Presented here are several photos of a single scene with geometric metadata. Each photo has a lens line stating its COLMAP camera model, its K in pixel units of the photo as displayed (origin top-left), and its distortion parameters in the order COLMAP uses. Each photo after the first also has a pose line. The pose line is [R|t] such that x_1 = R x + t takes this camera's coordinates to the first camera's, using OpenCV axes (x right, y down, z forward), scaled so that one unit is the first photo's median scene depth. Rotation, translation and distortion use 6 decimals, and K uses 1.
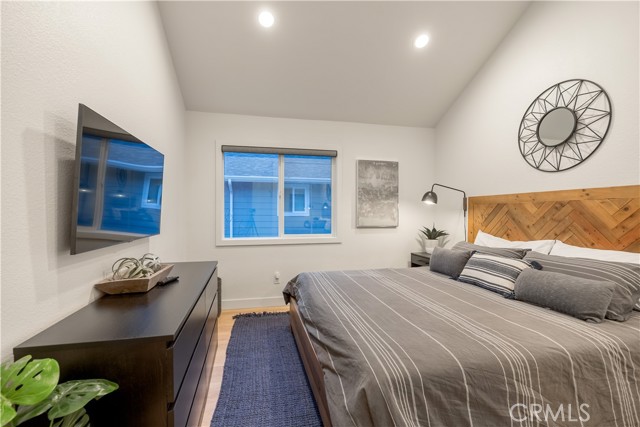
lens RADIAL K [[286.3, 0, 318.8], [0, 286.3, 212.3], [0, 0, 1]] dist [-0.012958, -0.000973]
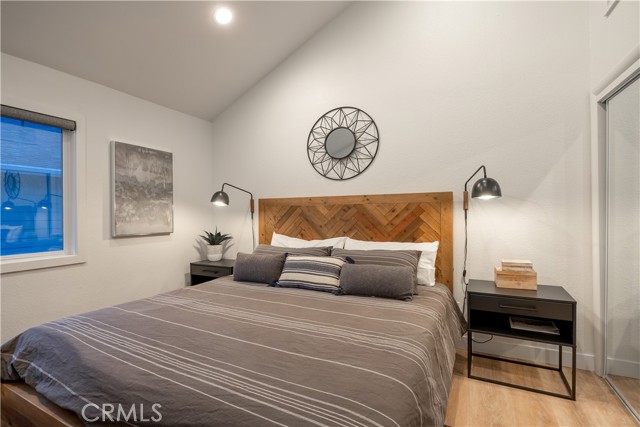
lens RADIAL K [[286.3, 0, 322.5], [0, 286.3, 213.1], [0, 0, 1]] dist [-0.012958, -0.000973]
pose [[0.624771, -0.005677, 0.780787, -0.151937], [0.009795, 0.999952, -0.000568, -0.002513], [-0.780746, 0.008003, 0.624797, 0.279467]]
